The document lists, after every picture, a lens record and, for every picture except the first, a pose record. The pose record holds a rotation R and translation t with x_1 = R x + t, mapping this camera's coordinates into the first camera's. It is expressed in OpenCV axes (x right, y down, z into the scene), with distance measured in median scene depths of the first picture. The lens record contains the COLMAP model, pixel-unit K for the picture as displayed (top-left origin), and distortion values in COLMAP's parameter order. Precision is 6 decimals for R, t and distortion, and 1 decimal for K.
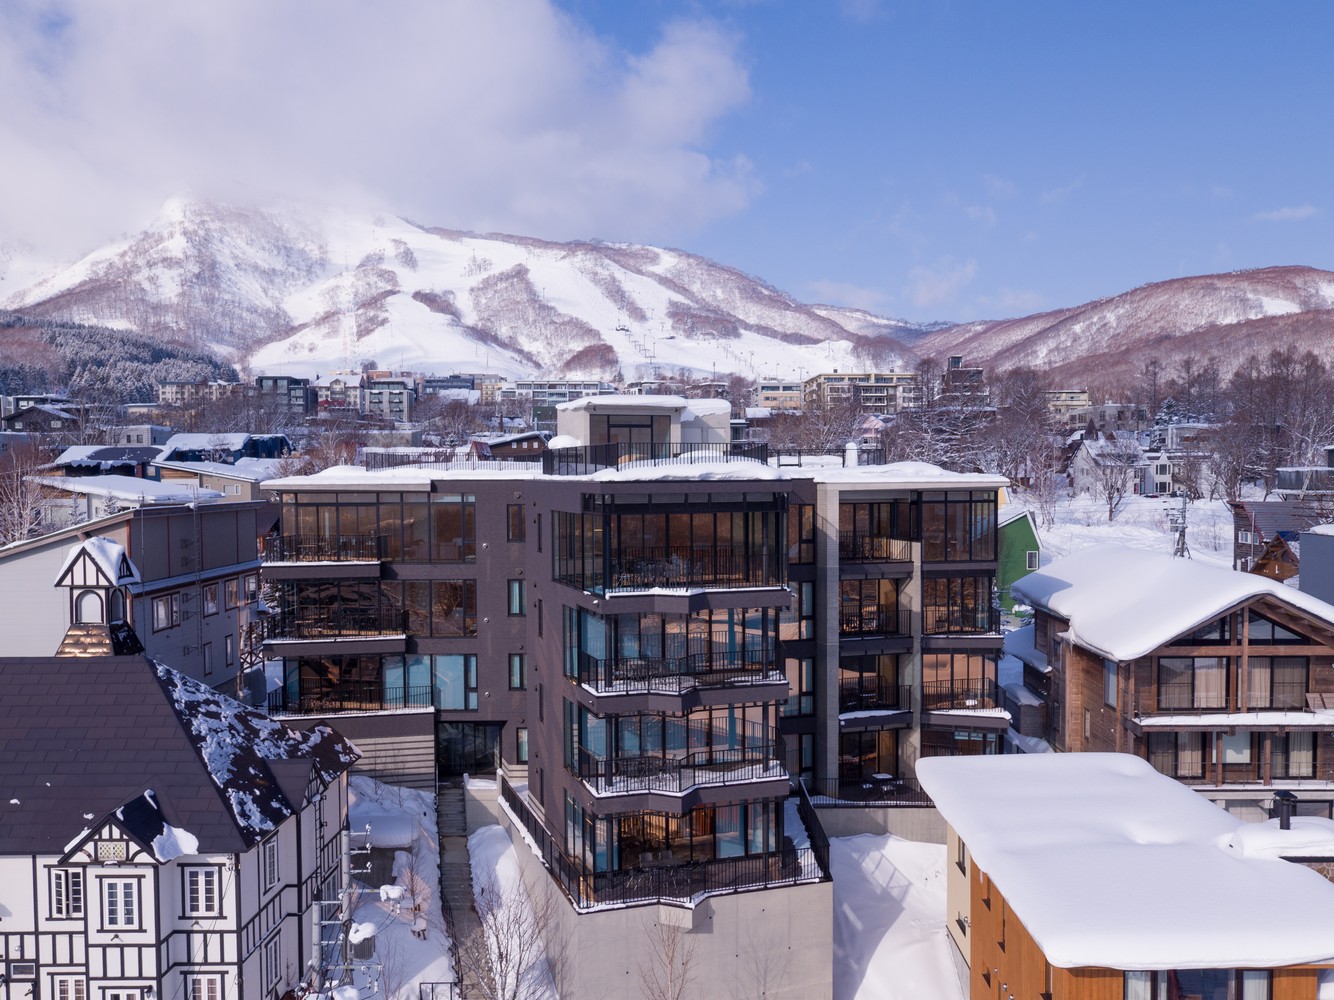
lens RADIAL K [[1204.7, 0, 707.7], [0, 1204.7, 531.4], [0, 0, 1]] dist [0.003672, 0.002578]
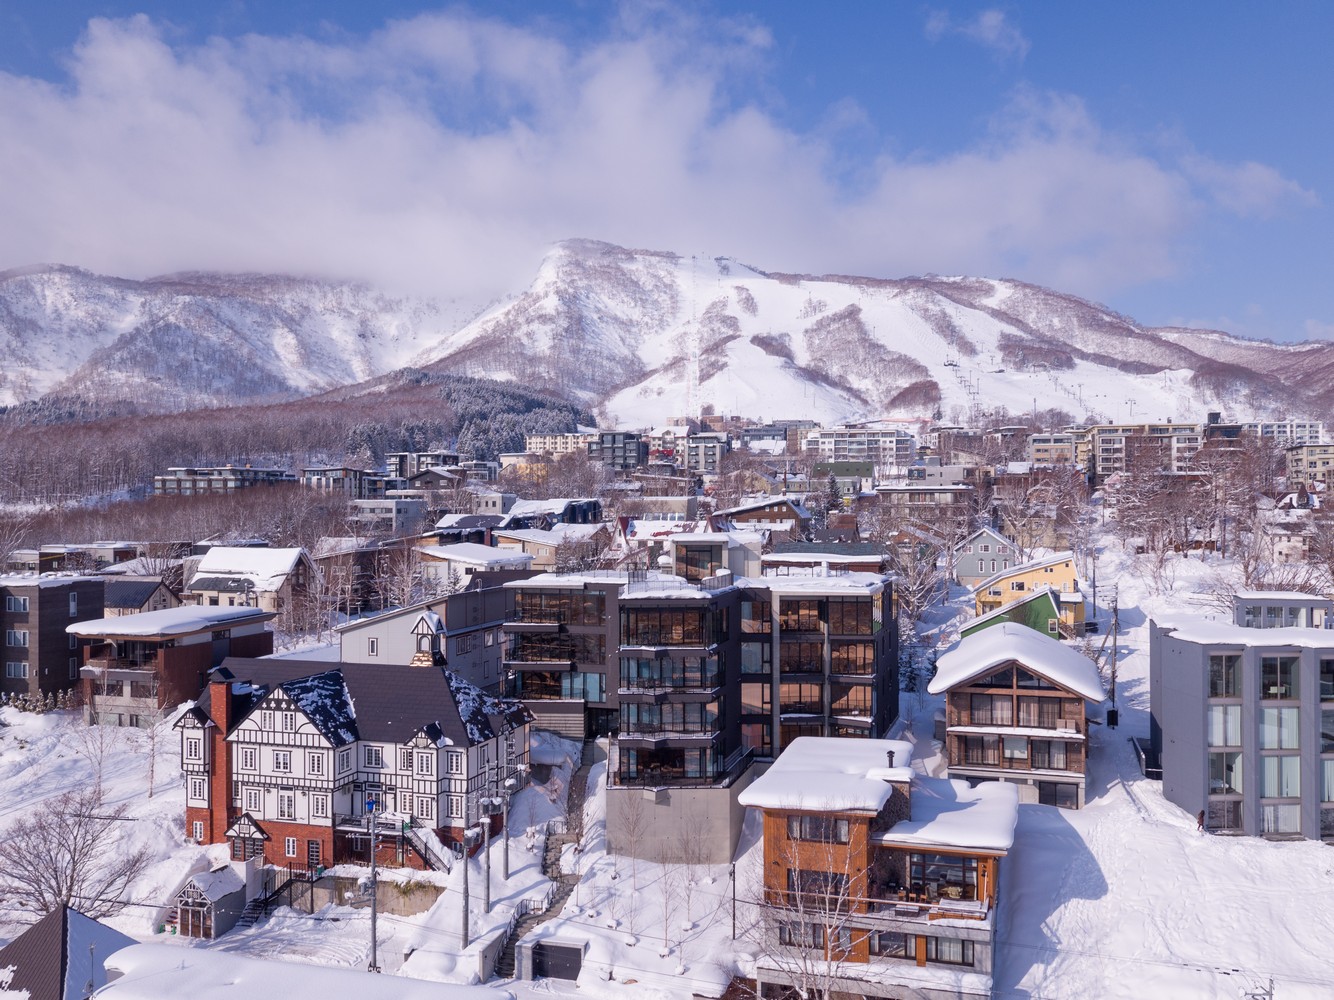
lens RADIAL K [[1192.6, 0, 667.0], [0, 1192.6, 500.0], [0, 0, 1]] dist [0.002705, -0.004690]
pose [[0.950314, 0.001243, -0.311290, 0.077893], [-0.016548, 0.998780, -0.046530, -0.013921], [0.310853, 0.049369, 0.949175, -0.125334]]
